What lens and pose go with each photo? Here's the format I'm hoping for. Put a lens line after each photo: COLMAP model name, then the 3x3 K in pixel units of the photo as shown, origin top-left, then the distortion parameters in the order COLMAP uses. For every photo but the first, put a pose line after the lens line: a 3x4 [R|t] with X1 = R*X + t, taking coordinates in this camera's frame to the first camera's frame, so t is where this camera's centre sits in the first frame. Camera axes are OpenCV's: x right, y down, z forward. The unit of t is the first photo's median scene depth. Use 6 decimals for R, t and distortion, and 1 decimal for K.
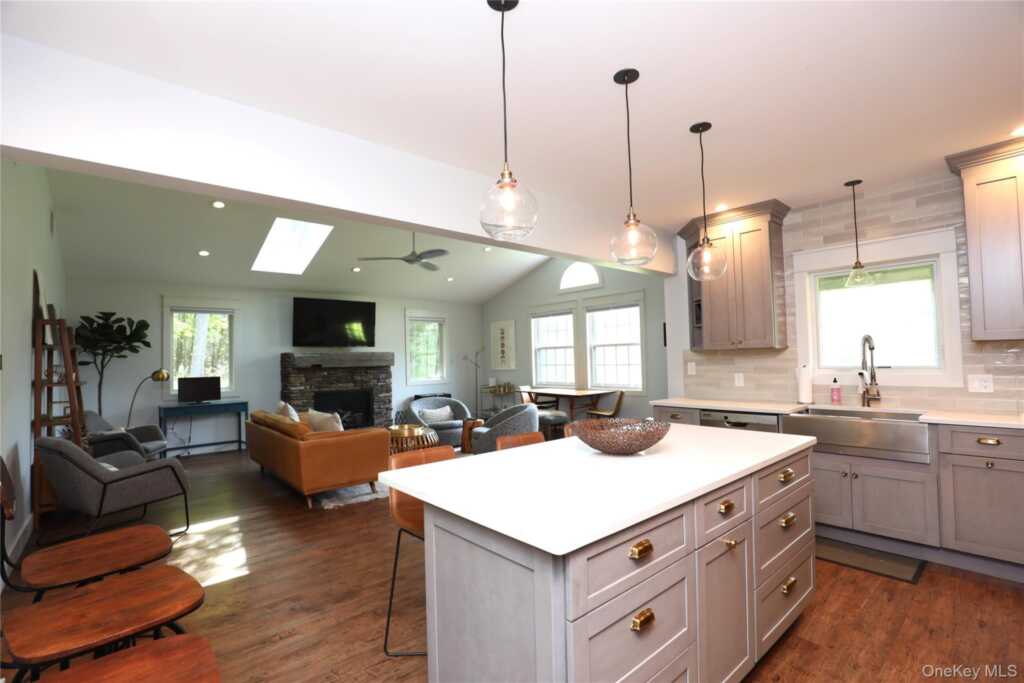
lens RADIAL K [[467.1, 0, 510.1], [0, 467.1, 342.9], [0, 0, 1]] dist [-0.024046, -0.000185]
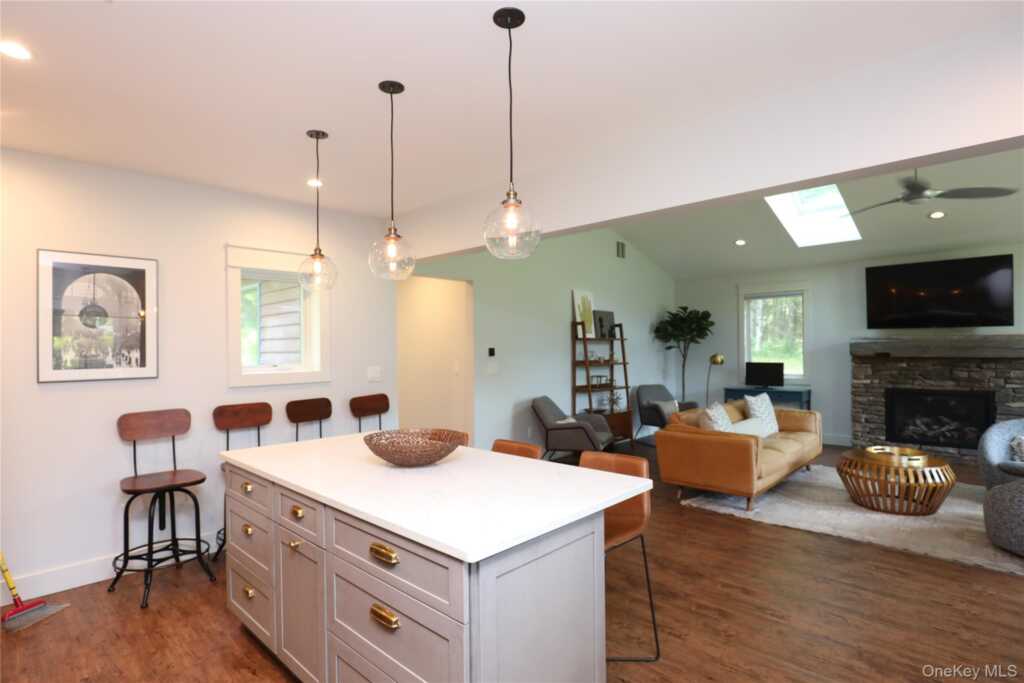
lens RADIAL K [[524.7, 0, 507.4], [0, 524.7, 345.4], [0, 0, 1]] dist [-0.007005, 0.000064]
pose [[0.090161, 0.017722, -0.995769, 0.411358], [0.044023, 0.998793, 0.021761, -0.012436], [0.994954, -0.045799, 0.089272, 0.328977]]
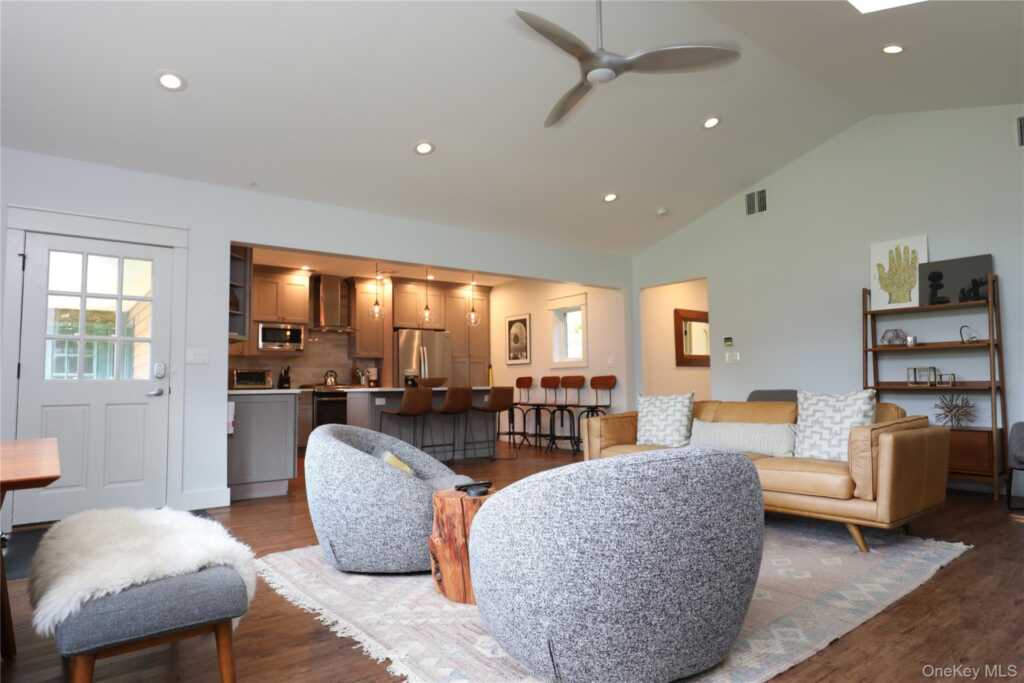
lens RADIAL K [[599.3, 0, 503.8], [0, 599.3, 350.2], [0, 0, 1]] dist [-0.008220, 0.009018]
pose [[-0.996686, 0.040169, 0.070741, -0.135209], [0.033347, 0.994909, -0.095099, 0.107145], [-0.074201, -0.092425, -0.992951, 1.351051]]
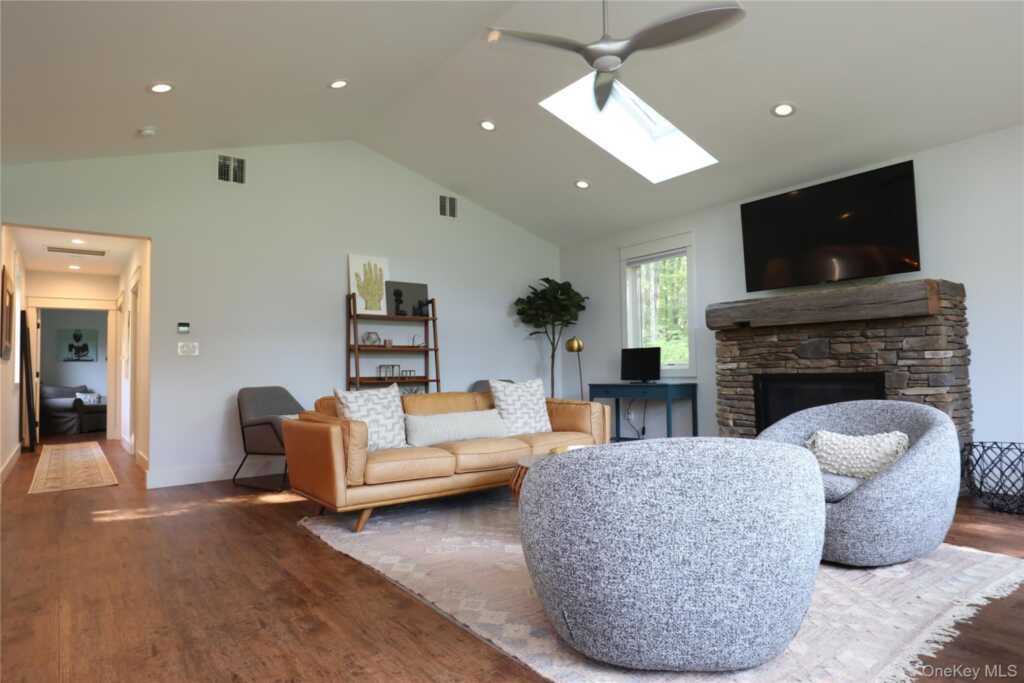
lens RADIAL K [[599.3, 0, 504.3], [0, 599.3, 346.1], [0, 0, 1]] dist [-0.008220, 0.009018]
pose [[-0.076258, -0.017539, -0.996934, 0.295812], [0.057447, 0.998107, -0.021954, 0.077755], [0.995432, -0.058945, -0.075106, 0.833243]]
